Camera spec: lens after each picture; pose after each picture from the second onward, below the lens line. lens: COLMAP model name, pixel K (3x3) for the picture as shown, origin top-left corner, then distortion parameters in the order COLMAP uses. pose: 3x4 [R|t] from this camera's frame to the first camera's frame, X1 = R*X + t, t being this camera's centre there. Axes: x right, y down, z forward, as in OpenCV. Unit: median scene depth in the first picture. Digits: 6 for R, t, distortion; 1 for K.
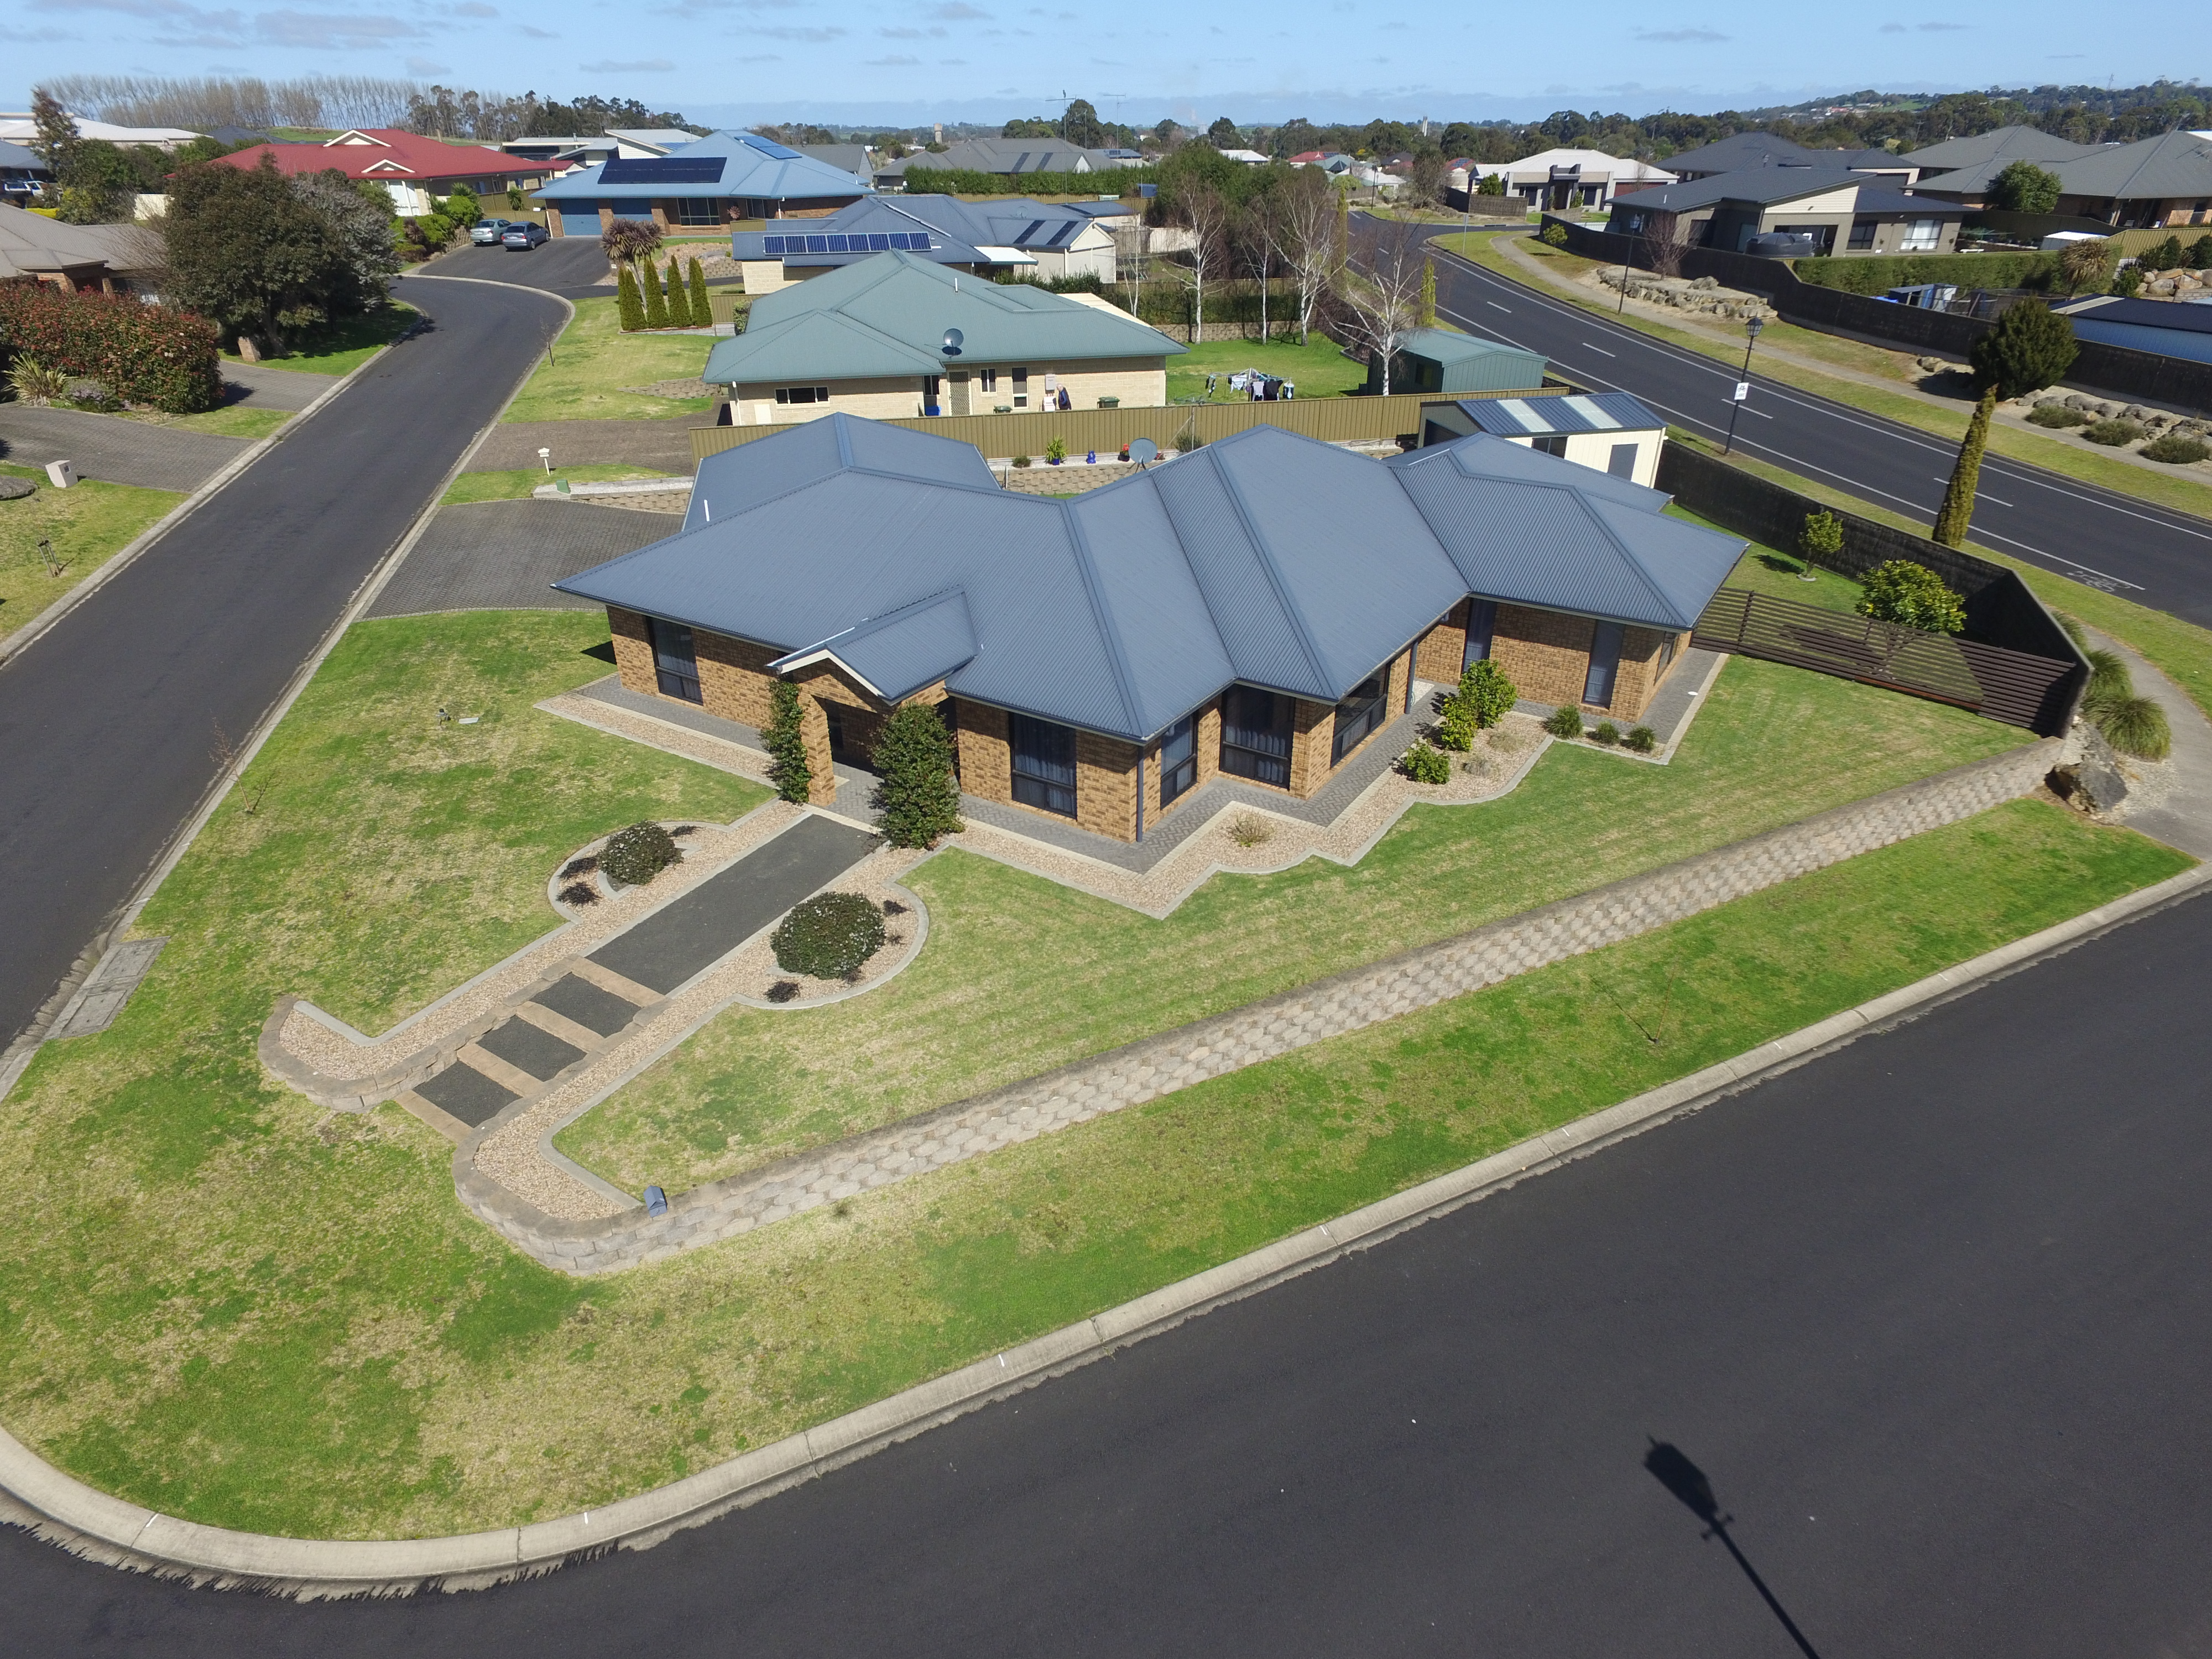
lens RADIAL K [[1278.6, 0, 1101.5], [0, 1278.6, 835.9], [0, 0, 1]] dist [-0.015913, 0.018121]
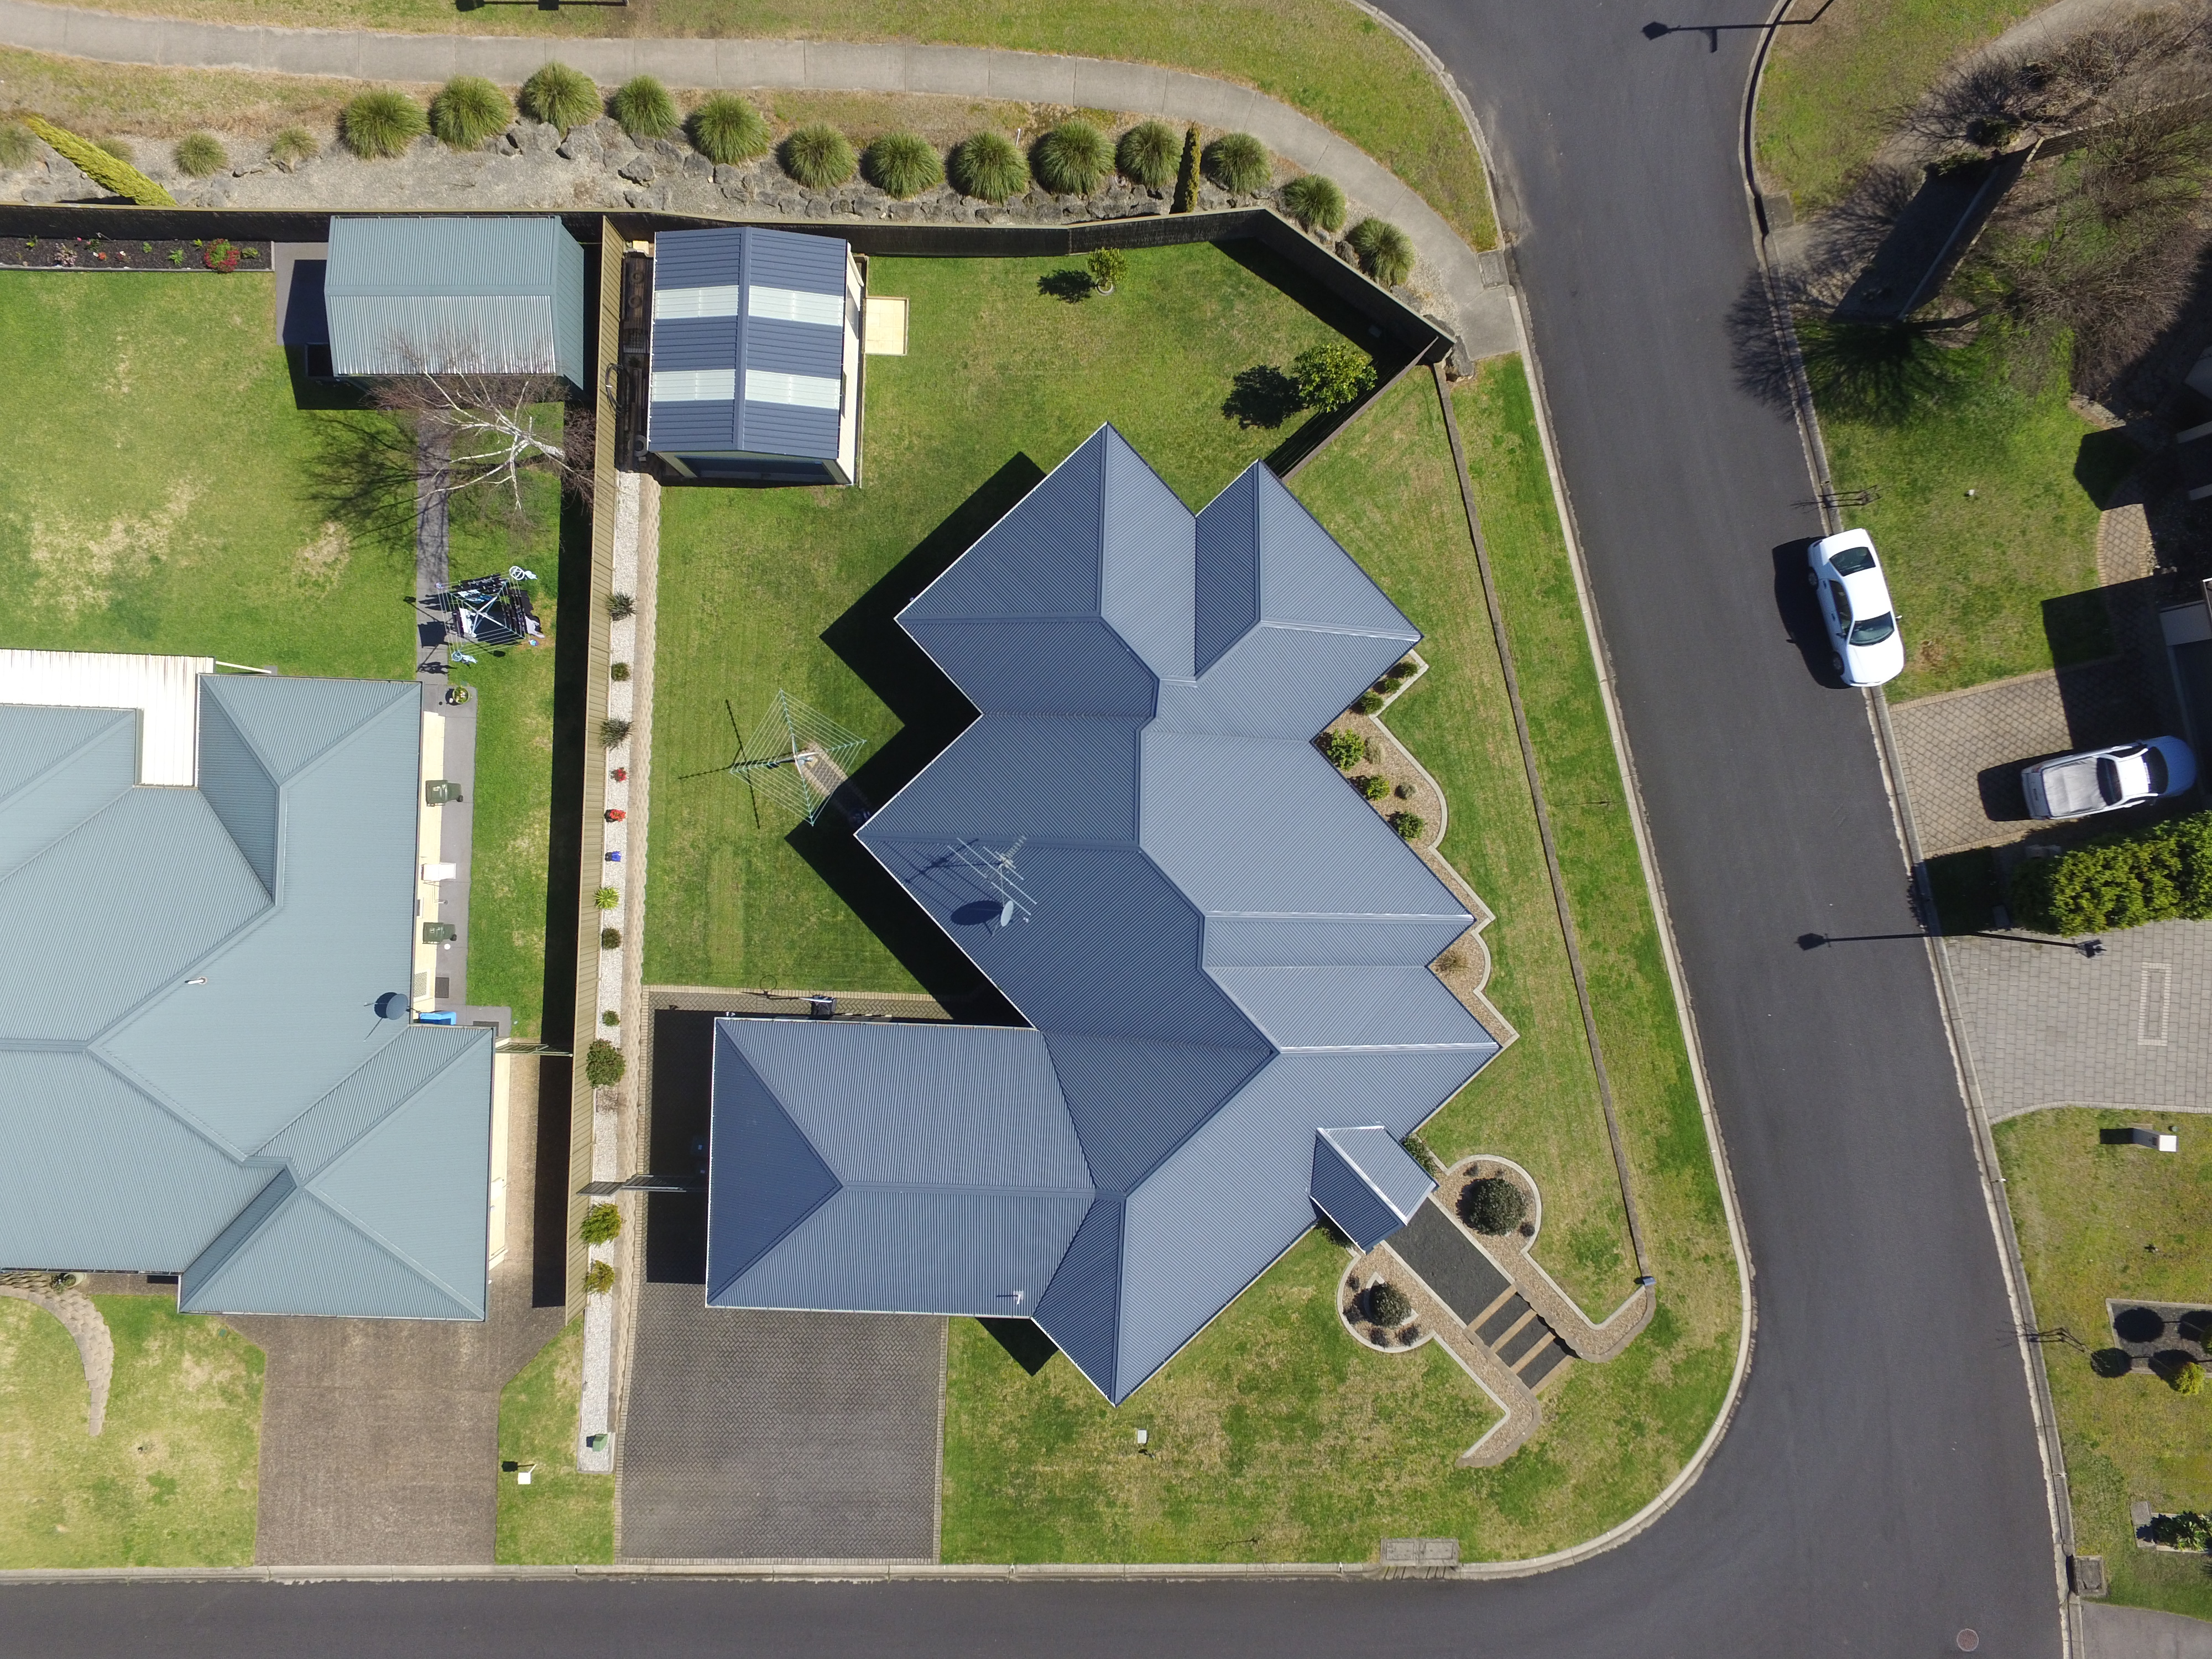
lens RADIAL K [[1278.6, 0, 1101.5], [0, 1278.6, 835.9], [0, 0, 1]] dist [-0.015913, 0.018121]
pose [[0.245722, -0.969340, 0.000235, 0.145054], [0.456486, 0.115930, 0.882145, -1.531033], [-0.855126, -0.216656, 0.470977, 0.555451]]
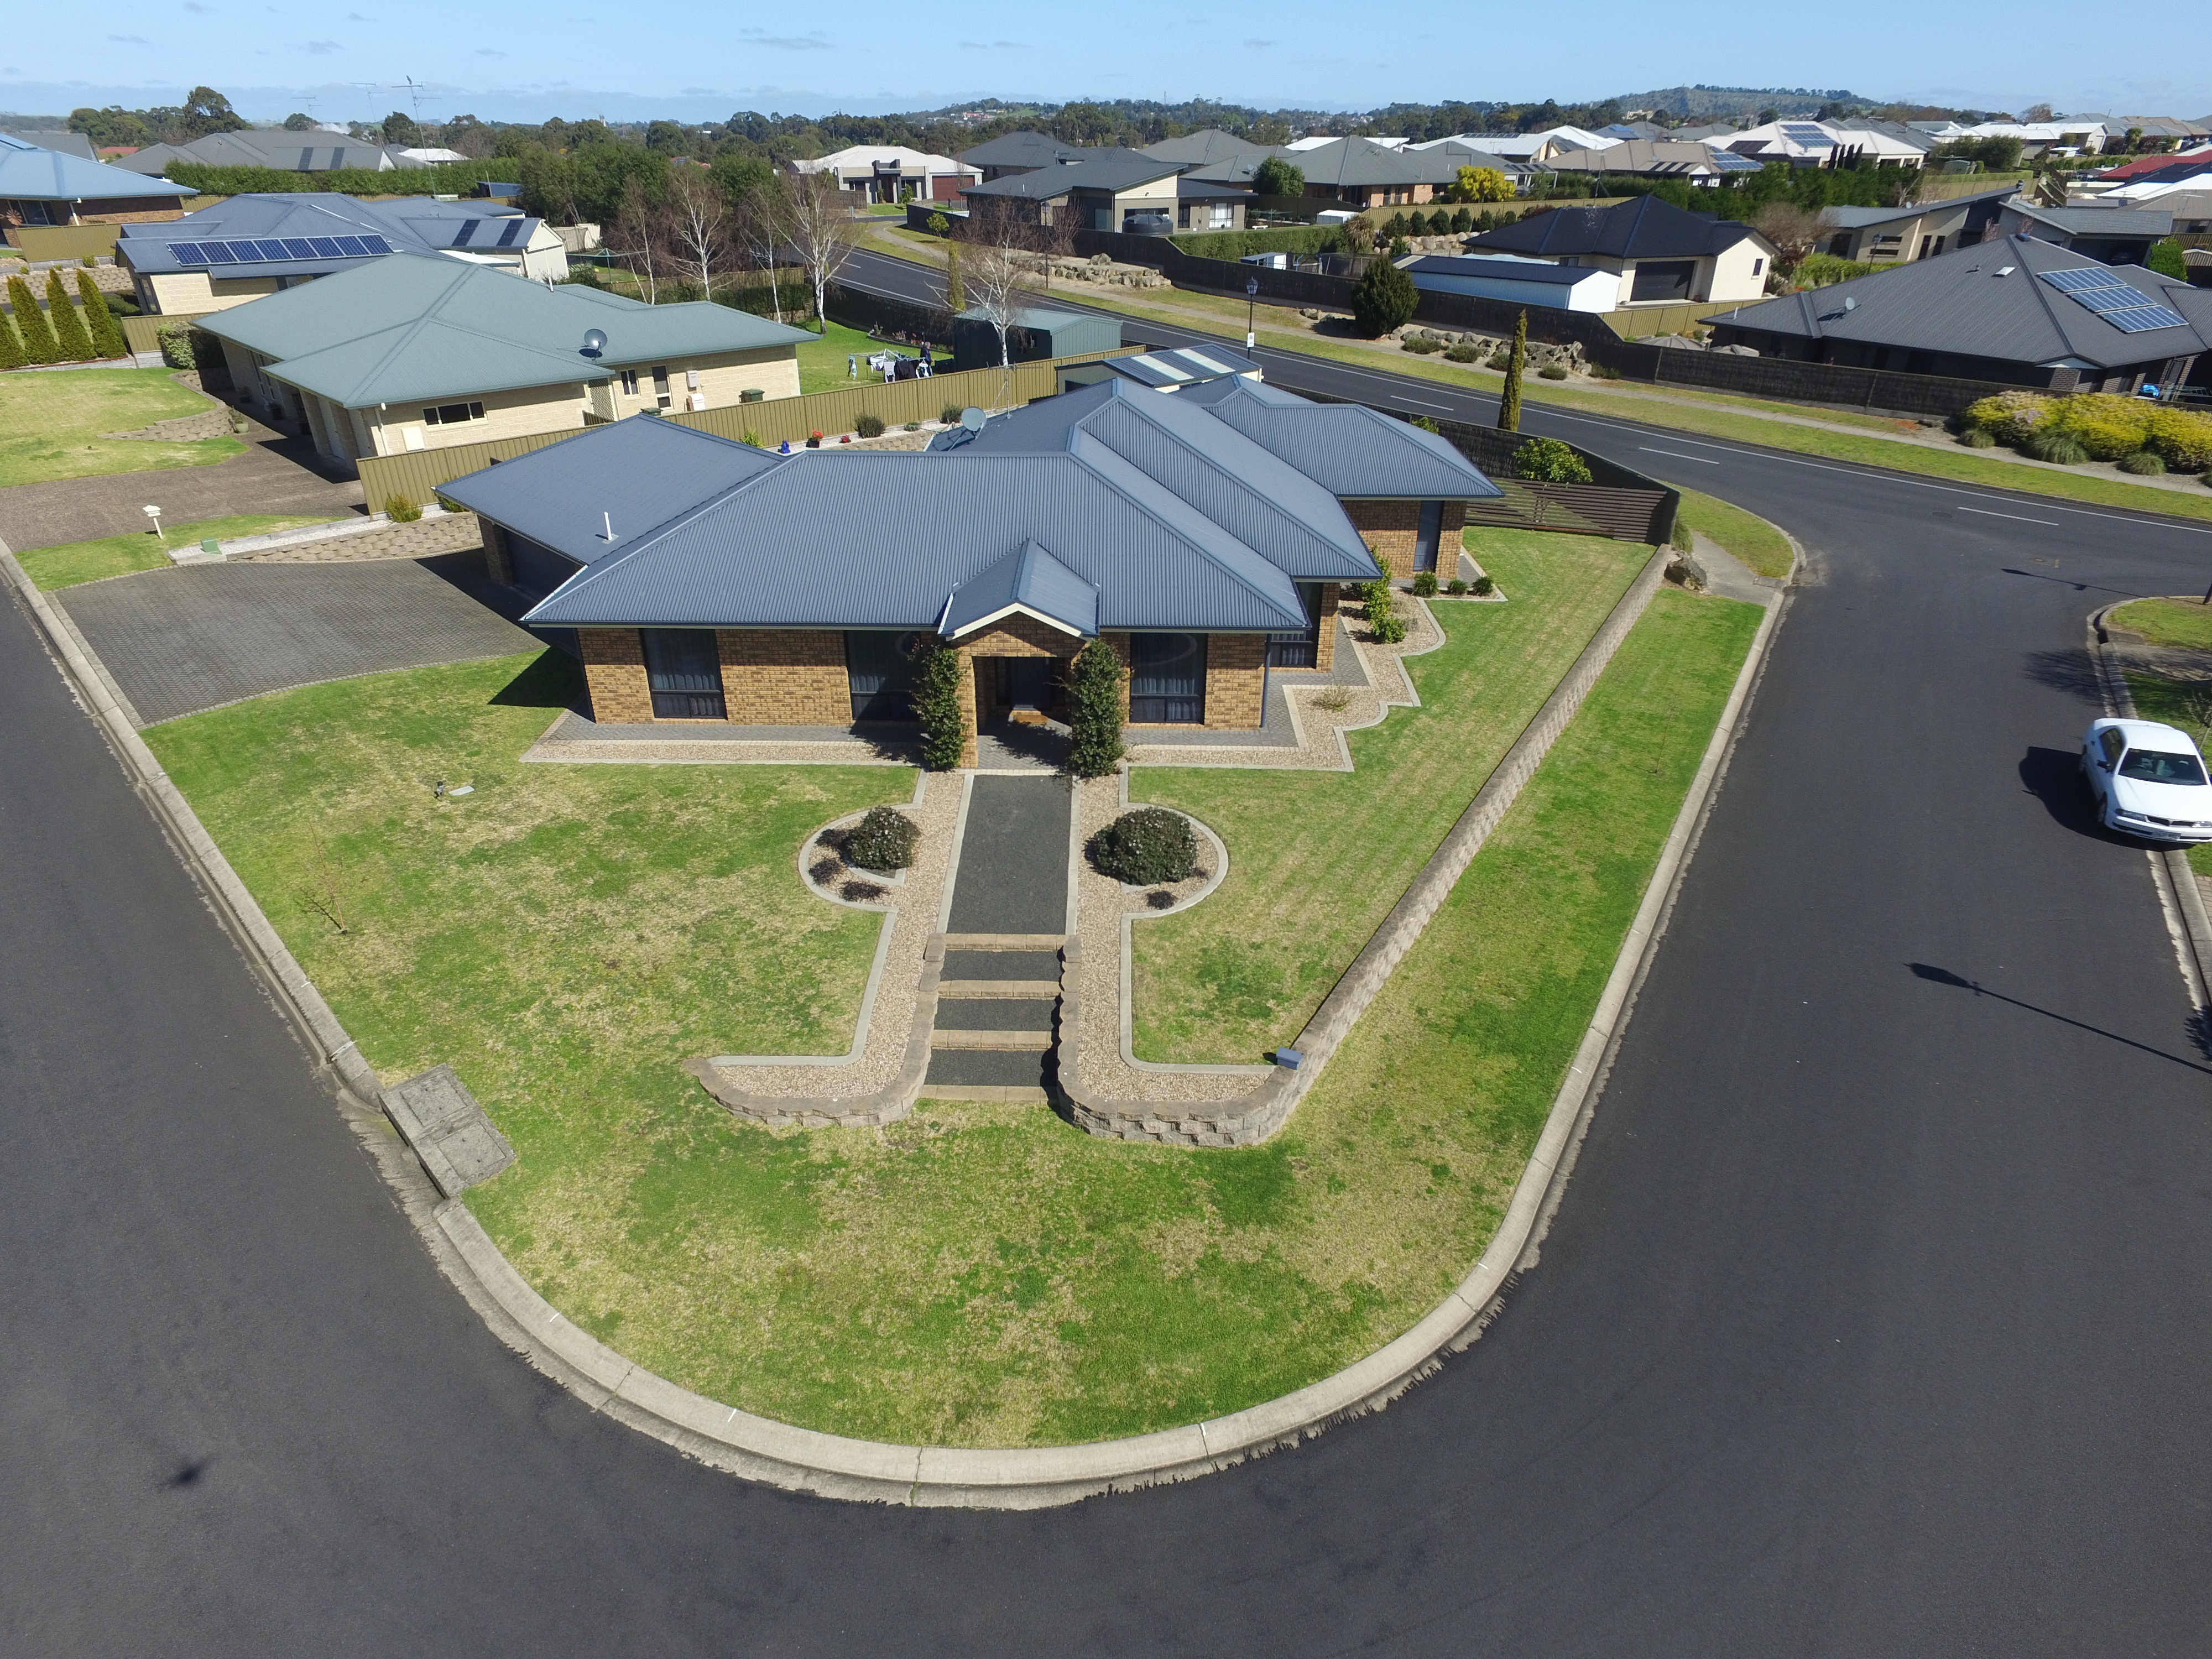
lens RADIAL K [[1278.6, 0, 1101.5], [0, 1278.6, 835.9], [0, 0, 1]] dist [-0.015913, 0.018121]
pose [[0.848585, -0.249541, 0.466512, -0.577389], [0.249562, 0.966312, 0.062935, -0.008244], [-0.466500, 0.063018, 0.882273, 0.045292]]
